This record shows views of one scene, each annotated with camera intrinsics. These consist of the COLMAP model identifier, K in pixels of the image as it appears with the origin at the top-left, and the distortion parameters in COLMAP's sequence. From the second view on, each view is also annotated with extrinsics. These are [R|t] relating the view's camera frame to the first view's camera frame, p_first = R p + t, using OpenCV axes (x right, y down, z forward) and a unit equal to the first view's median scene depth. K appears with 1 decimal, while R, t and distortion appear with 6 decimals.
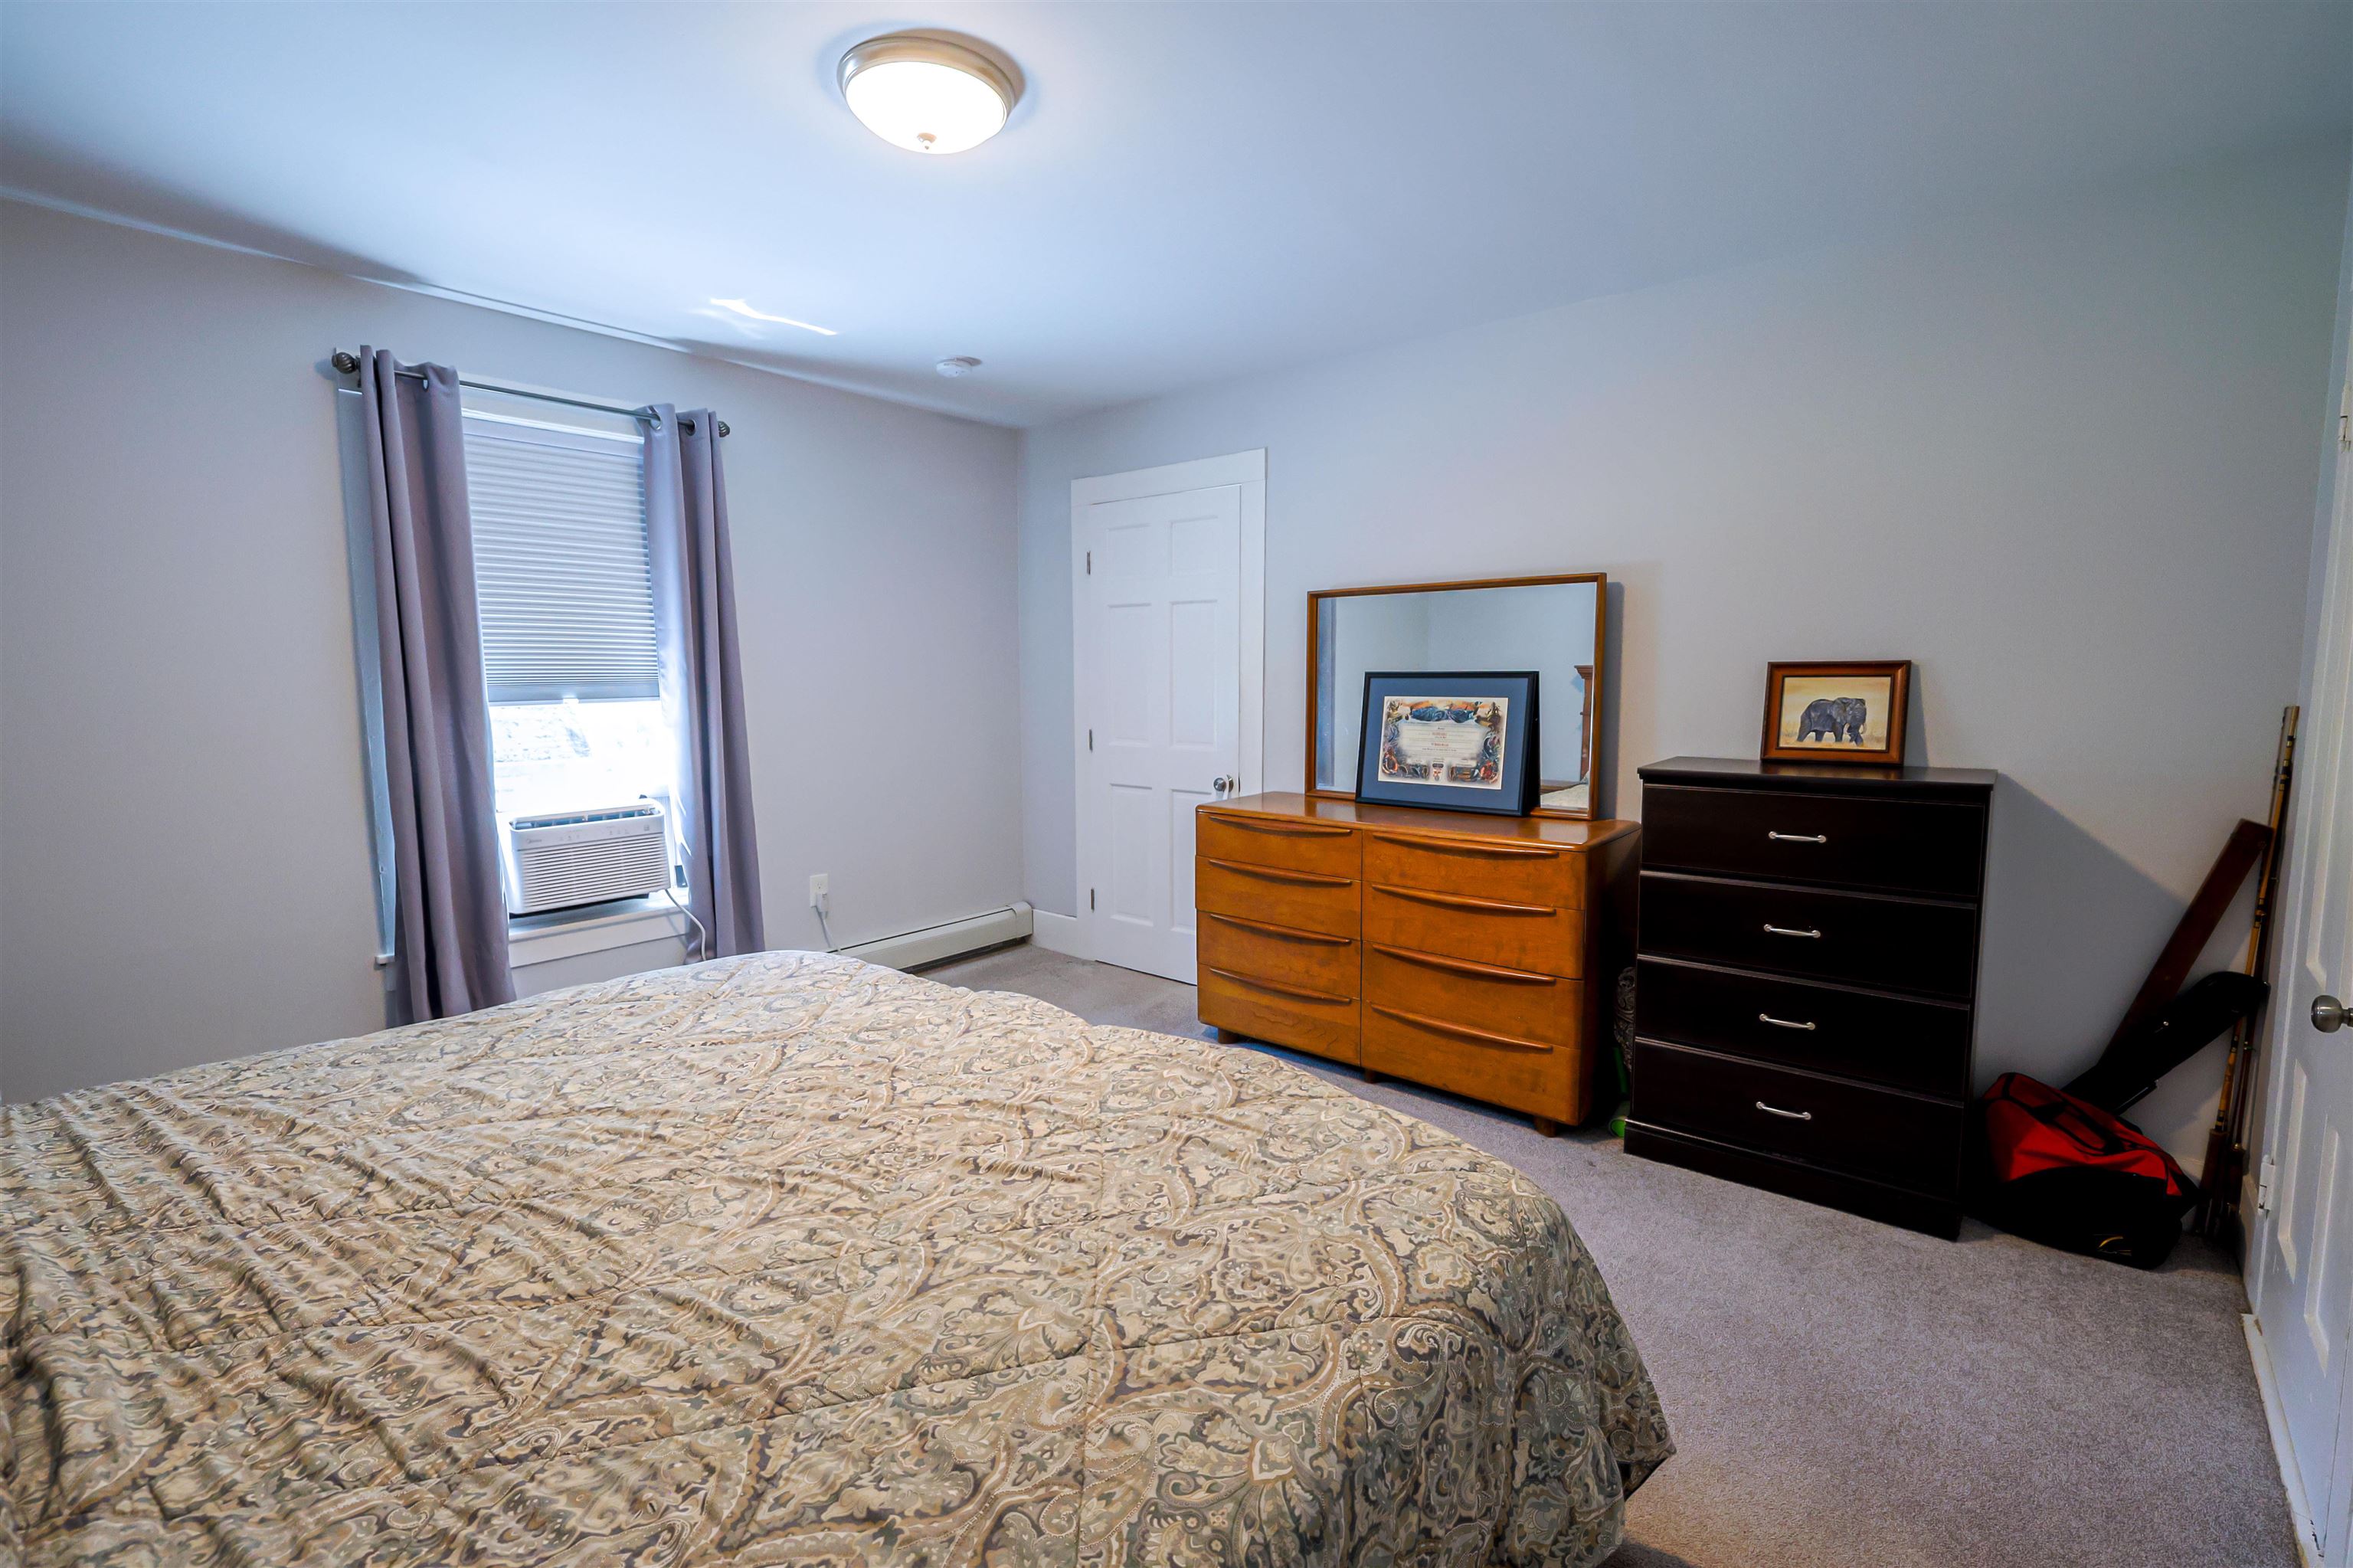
lens RADIAL K [[1040.4, 0, 1184.4], [0, 1040.4, 784.0], [0, 0, 1]] dist [0.000358, 0.000222]
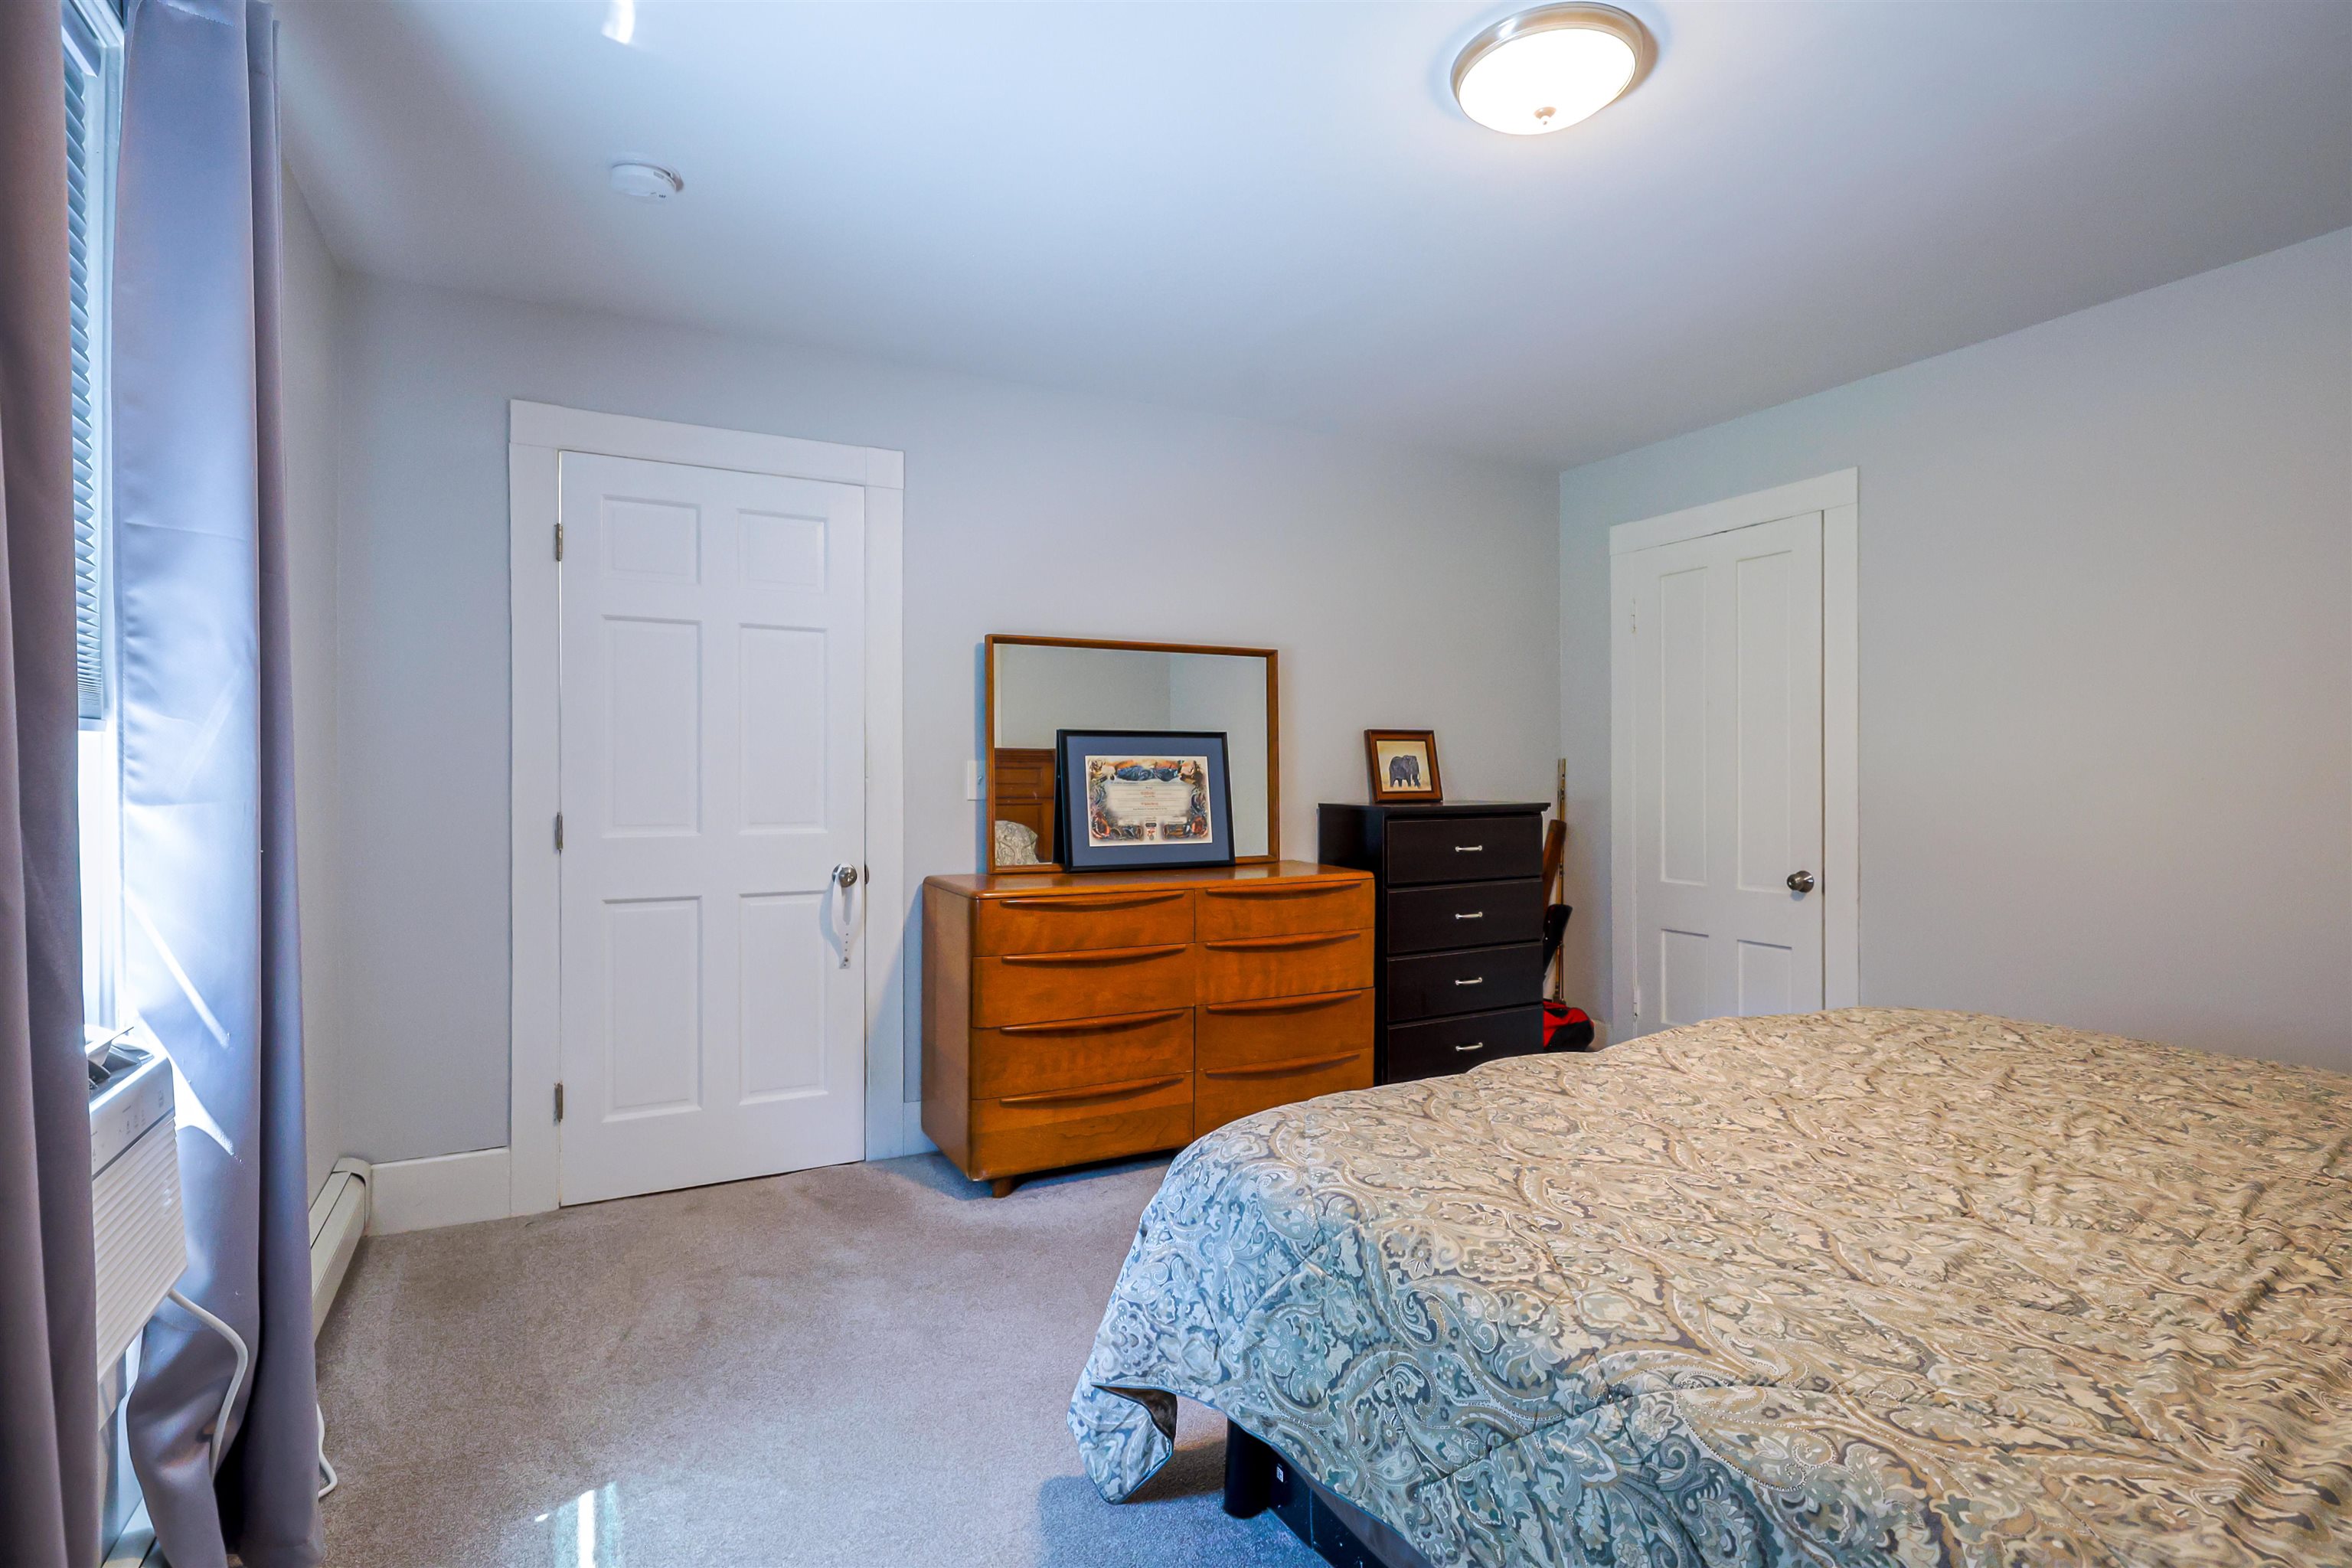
lens RADIAL K [[1148.9, 0, 1176.0], [0, 1148.9, 784.0], [0, 0, 1]] dist [0.002819, 0.000693]
pose [[0.381765, -0.003421, 0.924253, -0.782825], [0.098881, 0.994405, -0.037163, -0.013933], [-0.918955, 0.105579, 0.379967, 0.579267]]
